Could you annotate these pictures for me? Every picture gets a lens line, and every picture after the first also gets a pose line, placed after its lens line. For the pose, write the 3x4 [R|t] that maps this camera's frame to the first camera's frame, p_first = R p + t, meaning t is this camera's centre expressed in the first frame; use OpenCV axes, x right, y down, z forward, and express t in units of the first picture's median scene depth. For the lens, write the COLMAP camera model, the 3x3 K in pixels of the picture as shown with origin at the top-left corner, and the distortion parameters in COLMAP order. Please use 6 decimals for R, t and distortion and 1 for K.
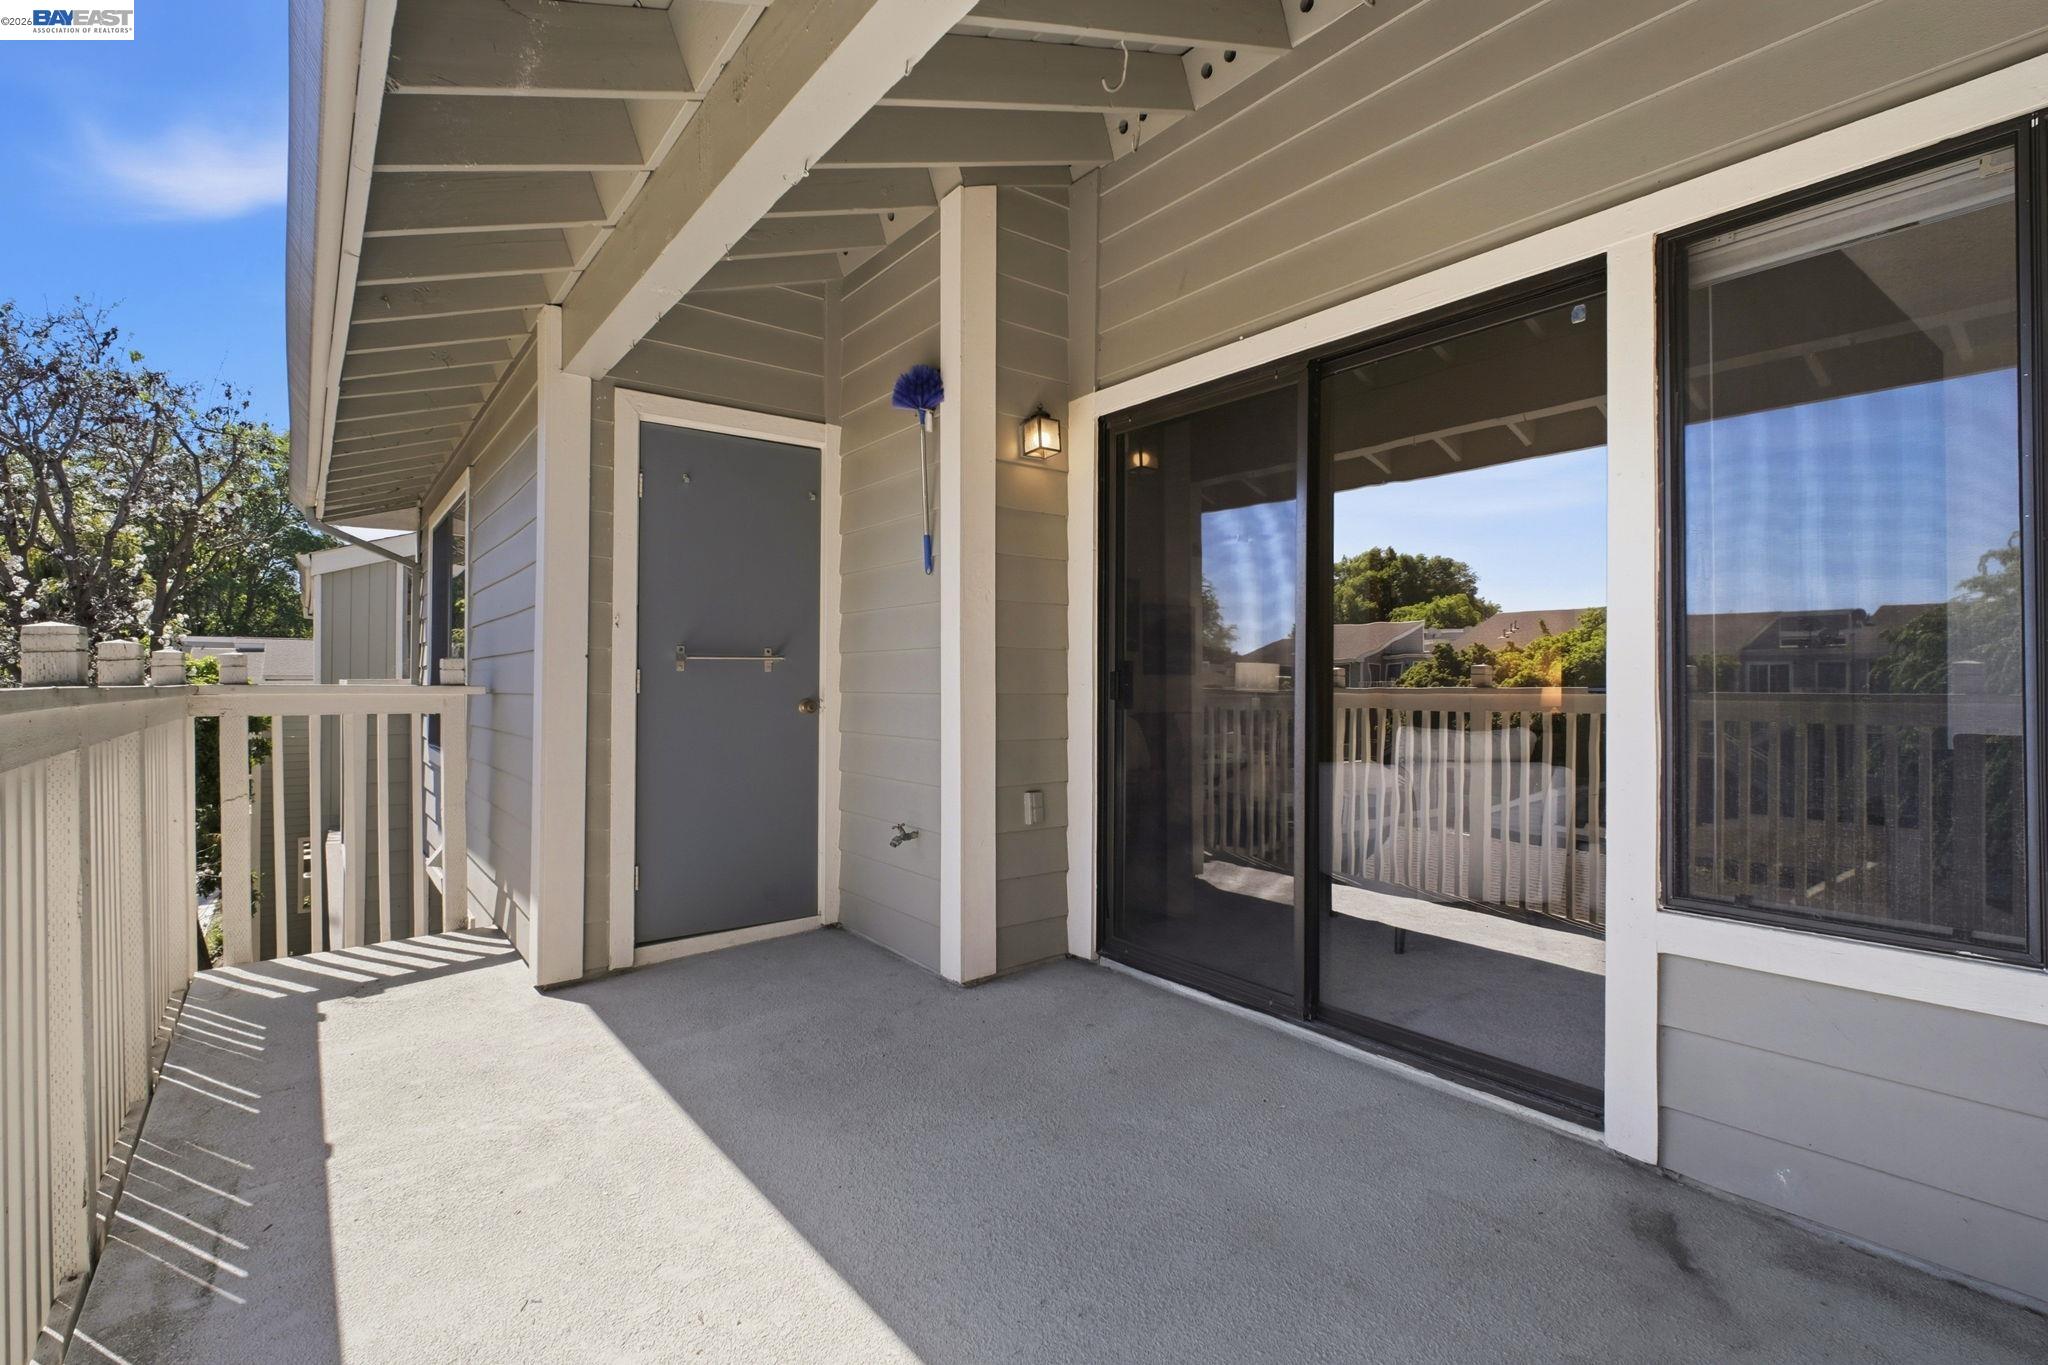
lens RADIAL K [[936.3, 0, 1023.6], [0, 936.3, 682.7], [0, 0, 1]] dist [-0.010117, -0.004834]
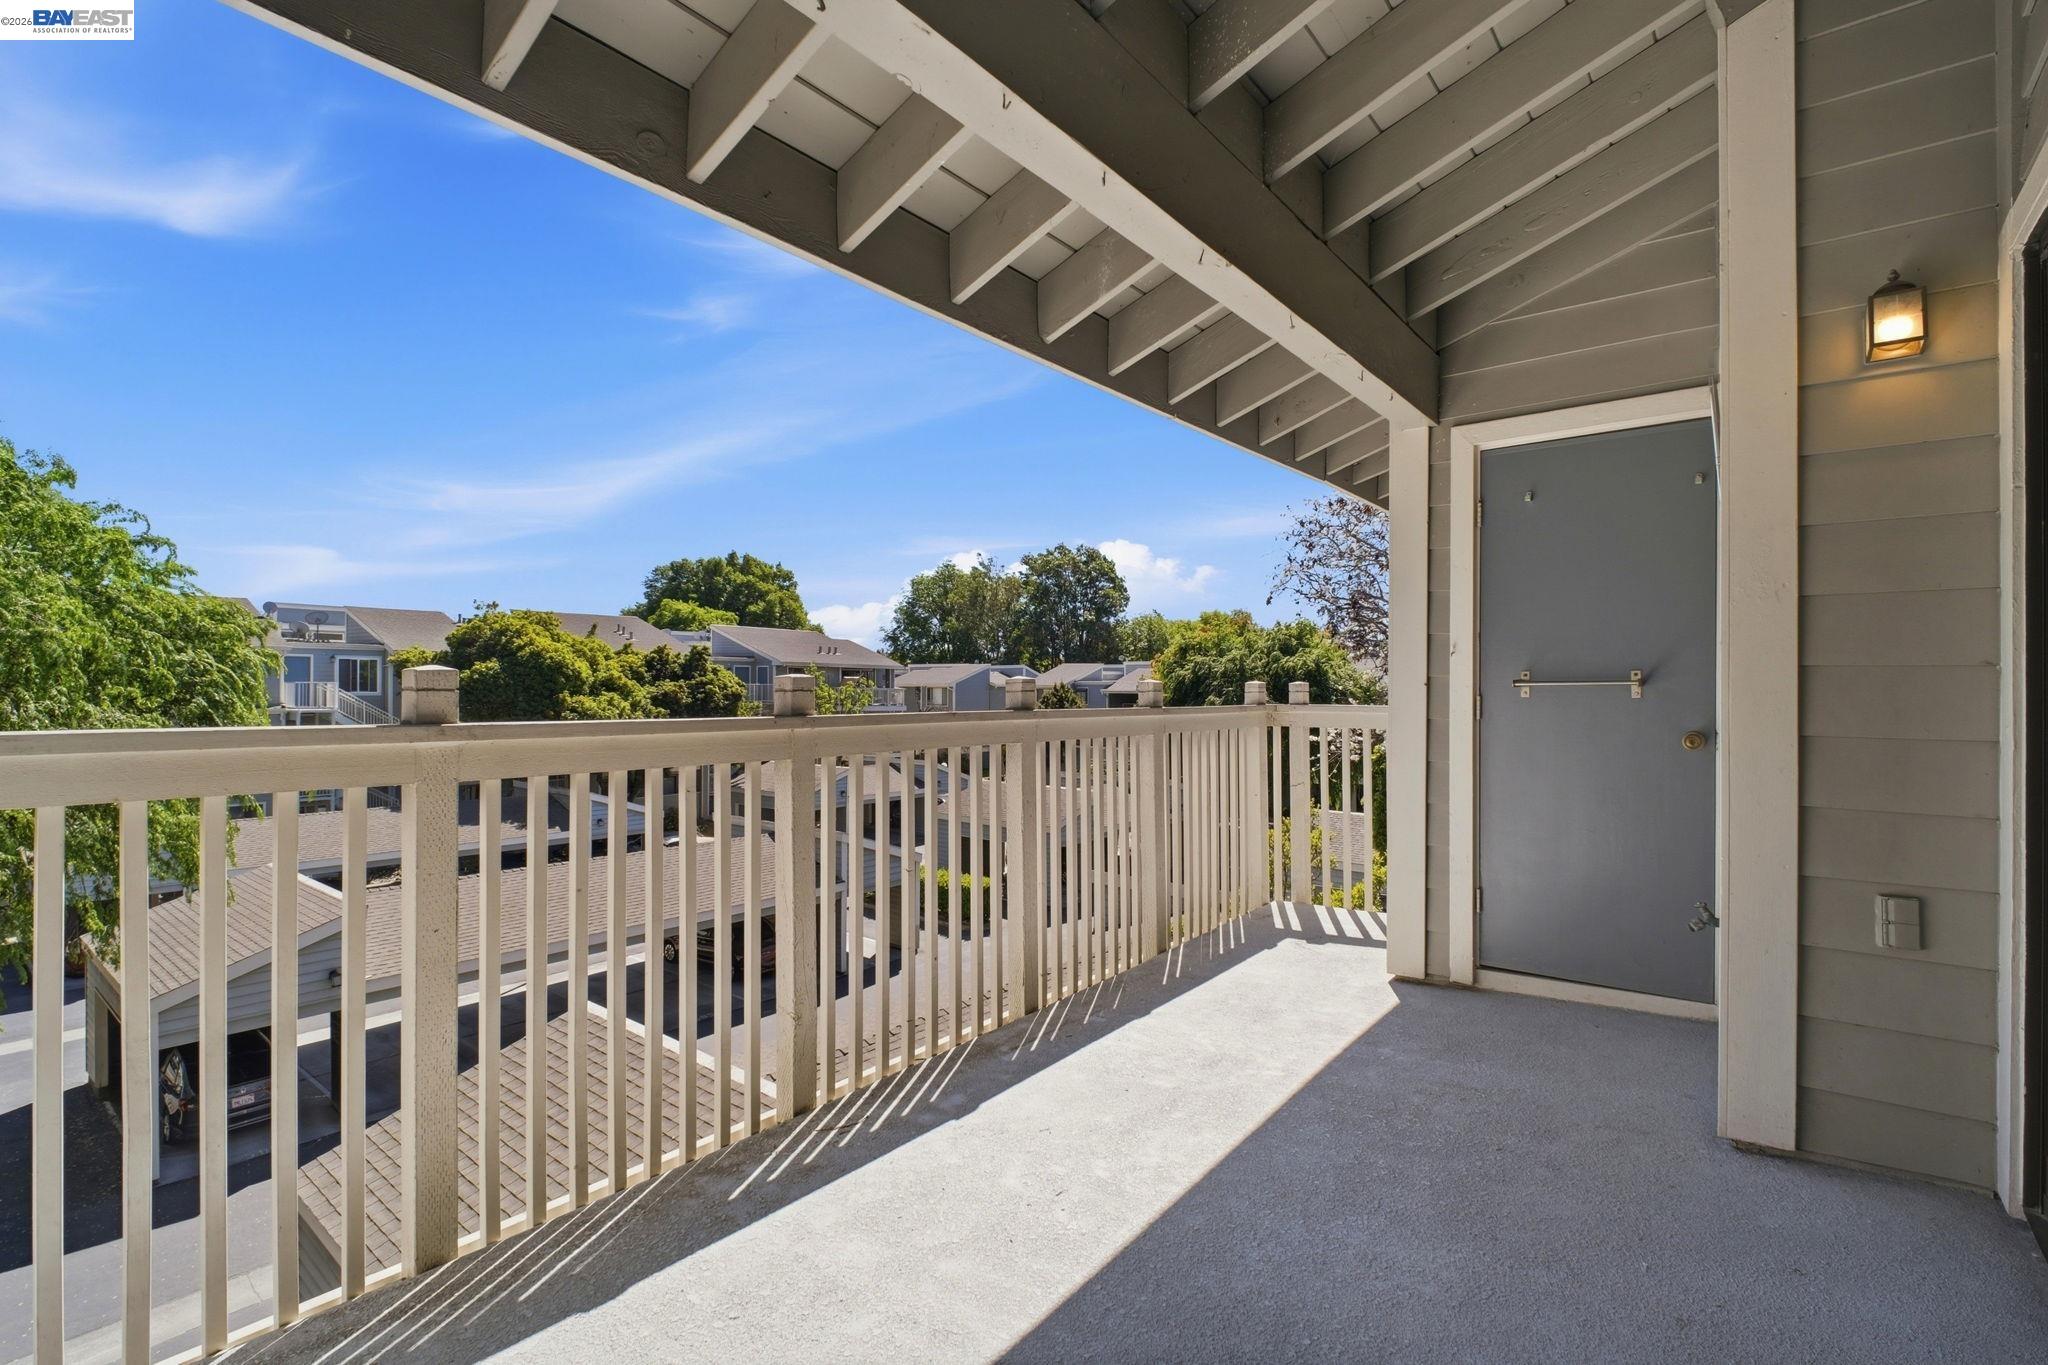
lens RADIAL K [[936.3, 0, 1064.2], [0, 936.3, 684.8], [0, 0, 1]] dist [-0.010117, -0.004834]
pose [[0.267791, -0.001138, -0.963476, 0.455642], [-0.002908, 0.999994, -0.001990, -0.021298], [0.963473, 0.003335, 0.267786, 0.306996]]
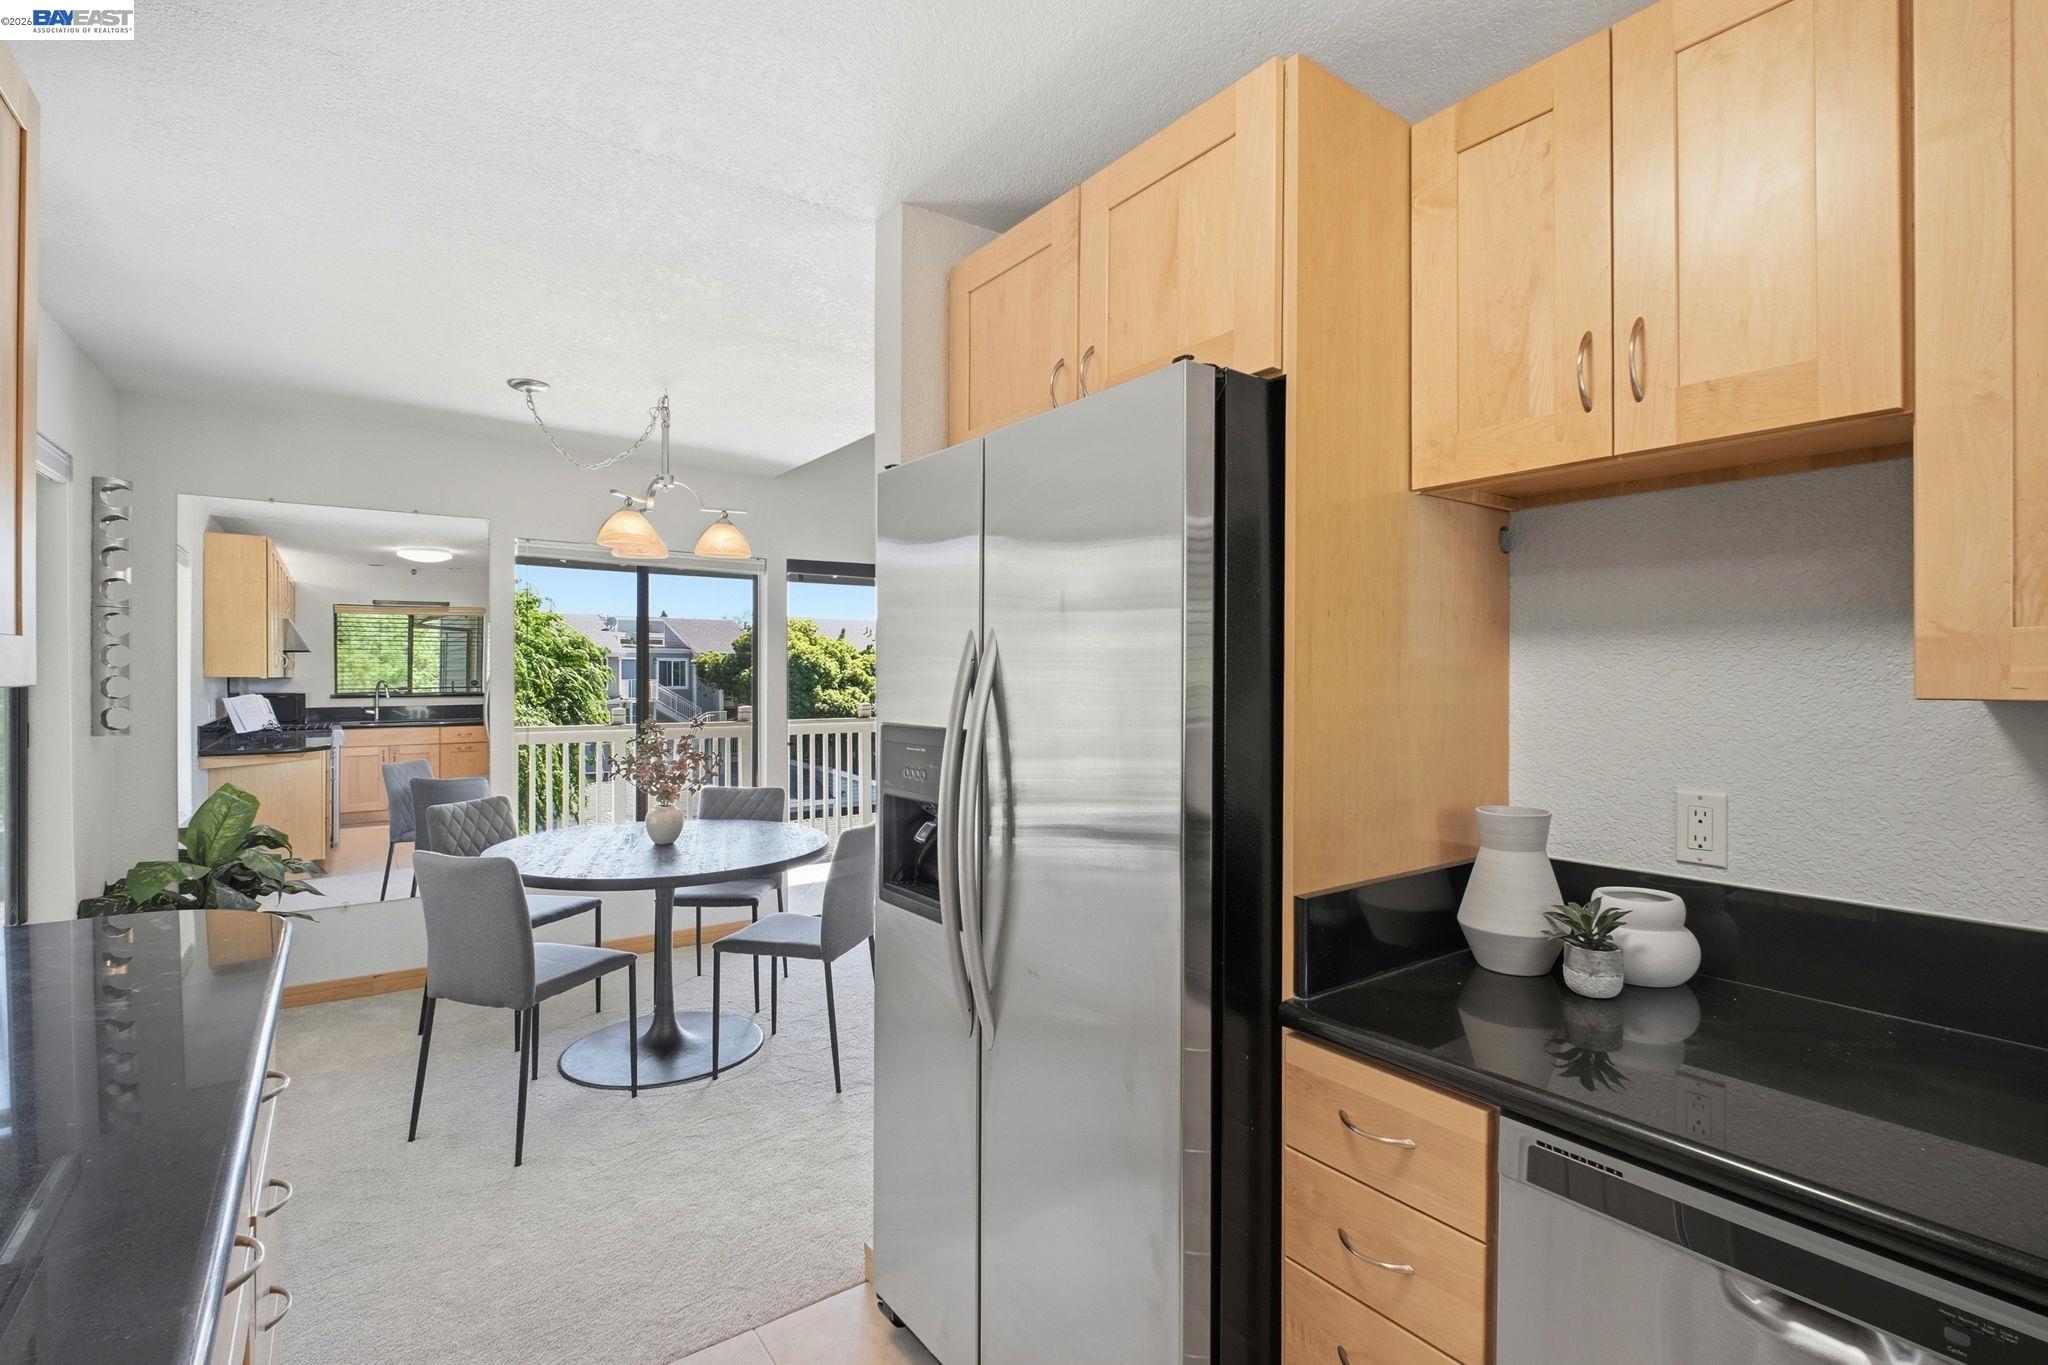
lens RADIAL K [[936.3, 0, 1040.5], [0, 936.3, 677.4], [0, 0, 1]] dist [-0.010117, -0.004834]
pose [[-0.013874, 0.001627, -0.999902, 1.092169], [-0.002612, 0.999995, 0.001663, -0.065883], [0.999900, 0.002635, -0.013869, 0.649677]]
